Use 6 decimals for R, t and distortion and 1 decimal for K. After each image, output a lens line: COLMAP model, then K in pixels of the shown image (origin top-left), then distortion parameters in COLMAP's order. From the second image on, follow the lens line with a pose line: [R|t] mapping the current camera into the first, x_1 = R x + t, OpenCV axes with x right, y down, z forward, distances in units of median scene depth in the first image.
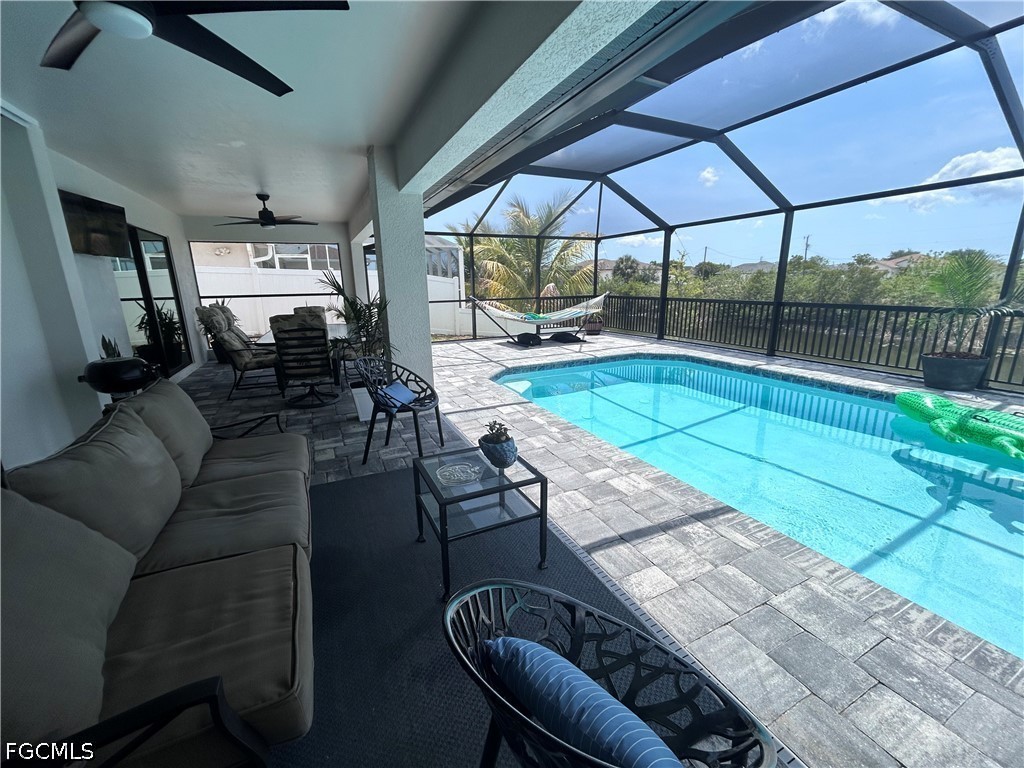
lens RADIAL K [[412.9, 0, 504.0], [0, 412.9, 382.2], [0, 0, 1]] dist [0.000539, -0.000091]
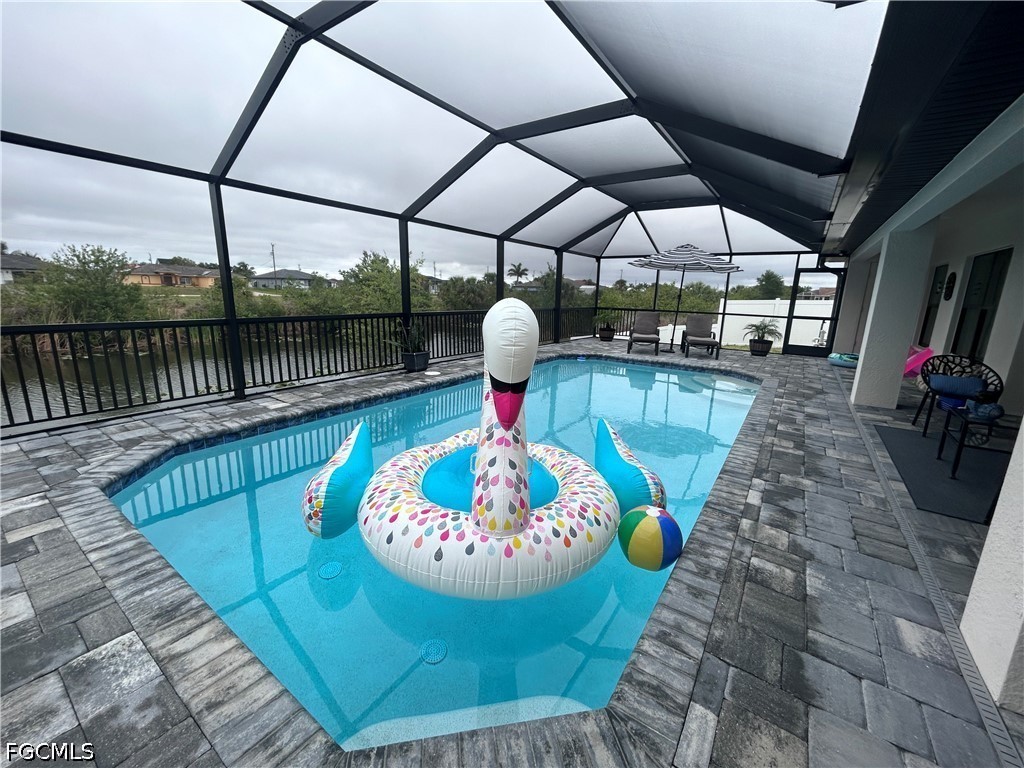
lens RADIAL K [[412.9, 0, 518.0], [0, 412.9, 384.9], [0, 0, 1]] dist [0.000539, -0.000091]
pose [[-0.521678, -0.177505, 0.834472, -0.140688], [0.185490, 0.931119, 0.314024, -0.206680], [-0.832734, 0.318606, -0.452819, 0.897887]]
